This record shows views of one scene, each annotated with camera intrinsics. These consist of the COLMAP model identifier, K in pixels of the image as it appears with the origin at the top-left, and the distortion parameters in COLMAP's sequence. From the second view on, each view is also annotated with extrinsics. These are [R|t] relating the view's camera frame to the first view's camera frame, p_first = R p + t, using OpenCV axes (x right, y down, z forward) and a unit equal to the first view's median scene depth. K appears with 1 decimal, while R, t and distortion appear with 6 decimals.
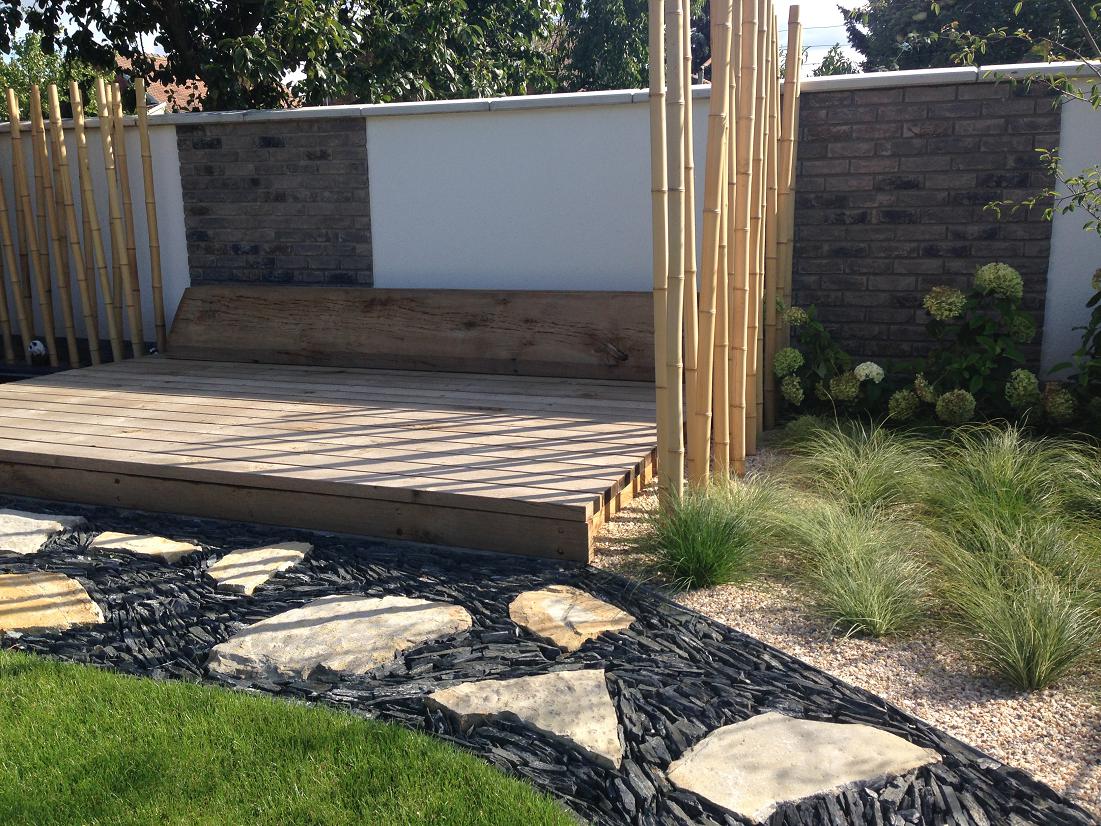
lens RADIAL K [[1049.5, 0, 571.7], [0, 1049.5, 415.1], [0, 0, 1]] dist [0.145154, -0.263400]
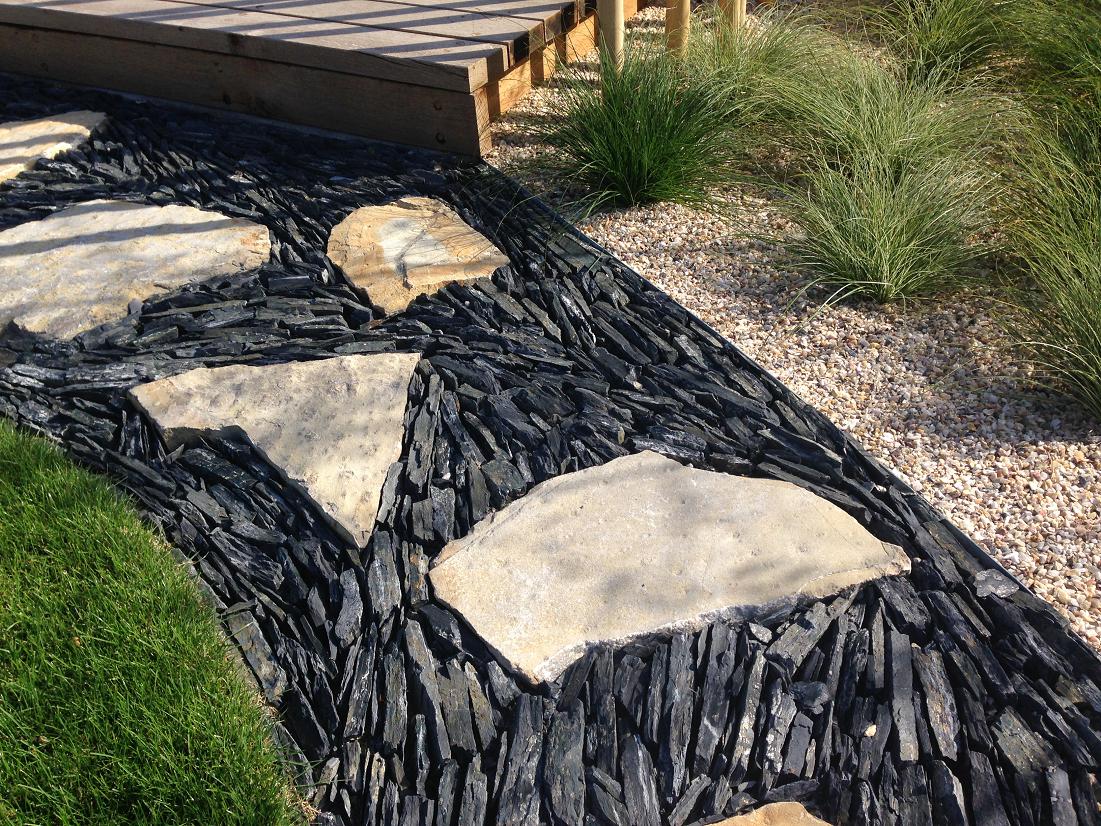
lens RADIAL K [[1049.5, 0, 571.7], [0, 1049.5, 415.1], [0, 0, 1]] dist [0.145154, -0.263400]
pose [[0.992366, 0.043338, -0.115458, 0.188261], [0.009497, 0.906582, 0.421922, 0.008901], [0.122958, -0.419798, 0.899250, 0.415416]]
